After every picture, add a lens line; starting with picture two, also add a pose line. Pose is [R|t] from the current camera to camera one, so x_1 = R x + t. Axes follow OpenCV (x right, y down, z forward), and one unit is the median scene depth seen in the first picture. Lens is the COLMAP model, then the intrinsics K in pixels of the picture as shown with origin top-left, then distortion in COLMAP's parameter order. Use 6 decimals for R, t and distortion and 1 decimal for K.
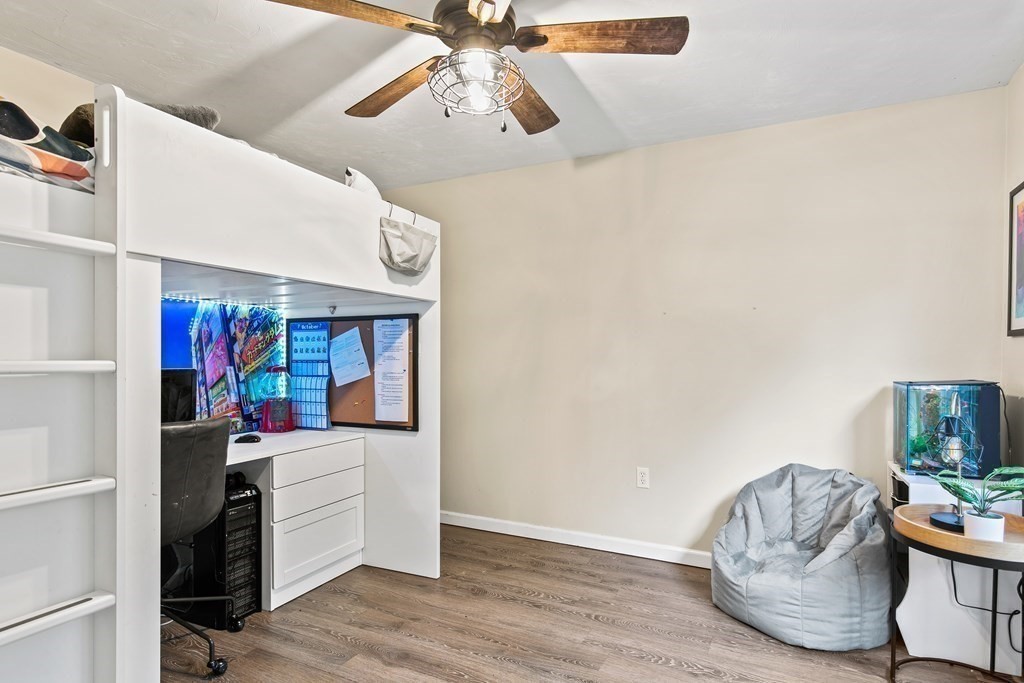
lens RADIAL K [[561.1, 0, 515.1], [0, 561.1, 349.1], [0, 0, 1]] dist [0.003084, 0.000638]
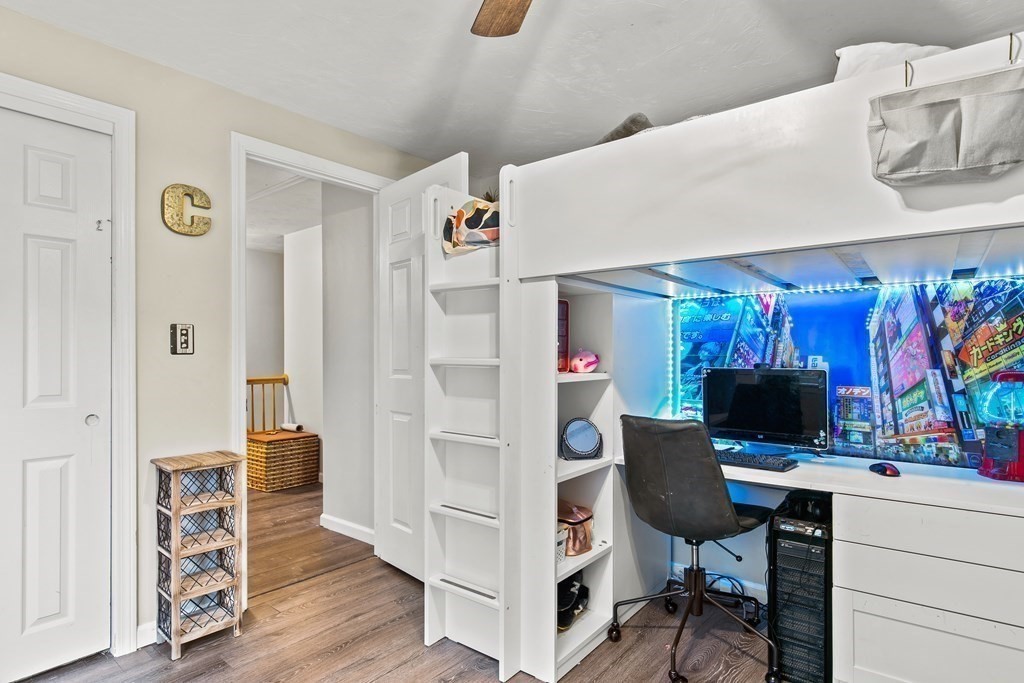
lens RADIAL K [[541.5, 0, 514.0], [0, 541.5, 348.7], [0, 0, 1]] dist [0.000621, 0.000719]
pose [[-0.228638, -0.010749, -0.973452, 0.294363], [0.012810, 0.999819, -0.014049, 0.007171], [0.973427, -0.015682, -0.228459, 0.640266]]
